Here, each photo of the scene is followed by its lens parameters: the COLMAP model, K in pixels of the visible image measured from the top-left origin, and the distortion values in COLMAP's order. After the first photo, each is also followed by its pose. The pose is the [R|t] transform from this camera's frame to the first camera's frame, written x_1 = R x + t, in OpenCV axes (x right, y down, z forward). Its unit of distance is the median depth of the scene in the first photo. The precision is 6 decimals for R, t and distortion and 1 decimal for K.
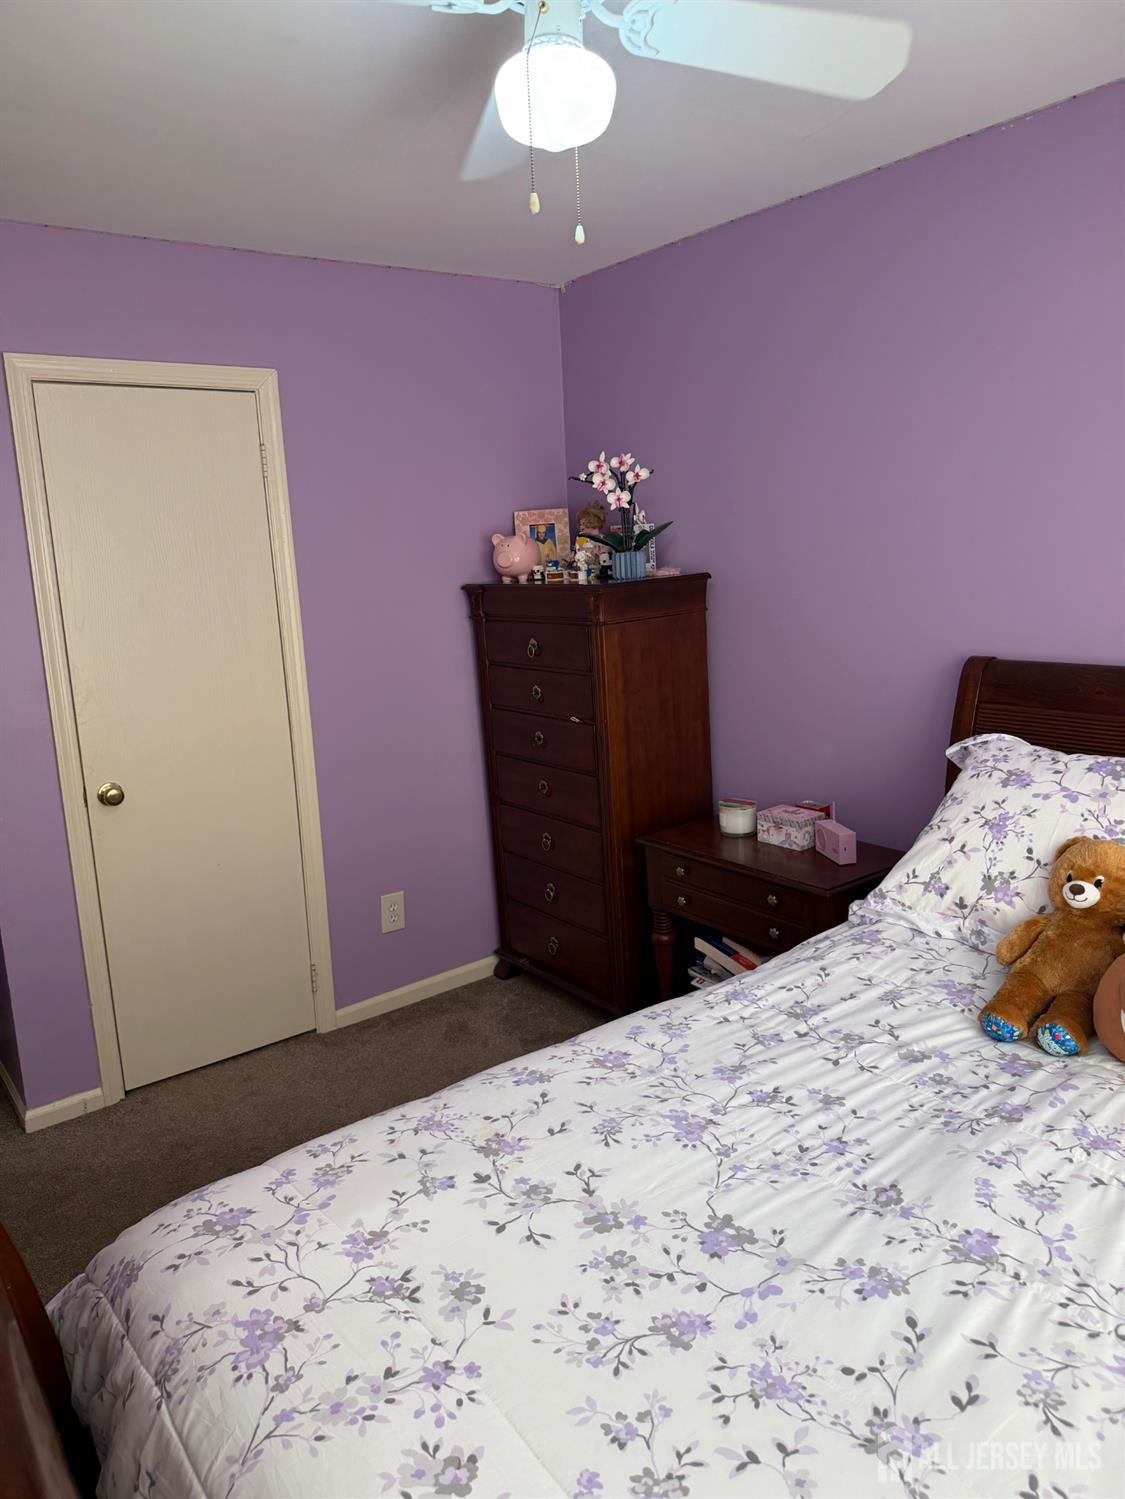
lens RADIAL K [[1063.7, 0, 551.3], [0, 1063.7, 747.5], [0, 0, 1]] dist [0.037184, -0.045119]
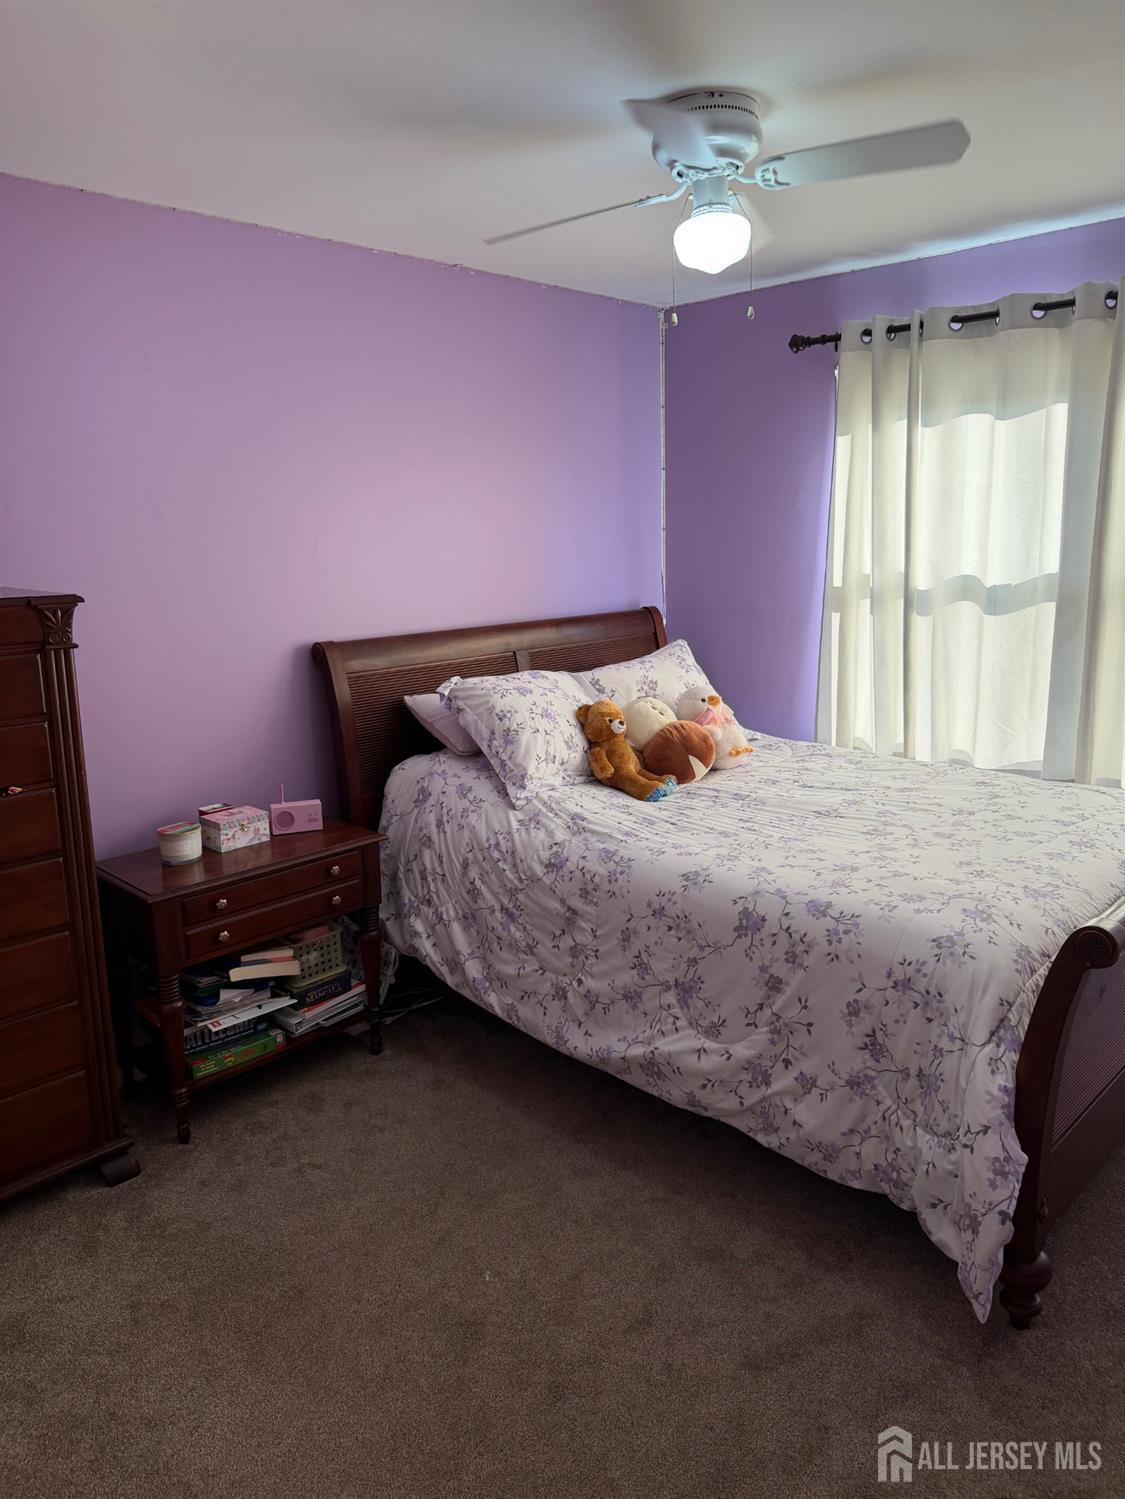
lens RADIAL K [[1063.7, 0, 552.2], [0, 1063.7, 747.3], [0, 0, 1]] dist [0.037184, -0.045119]
pose [[-0.153278, -0.133825, 0.979079, -1.648729], [0.226402, 0.959677, 0.166617, -0.206977], [-0.961898, 0.247205, -0.116799, 1.632296]]
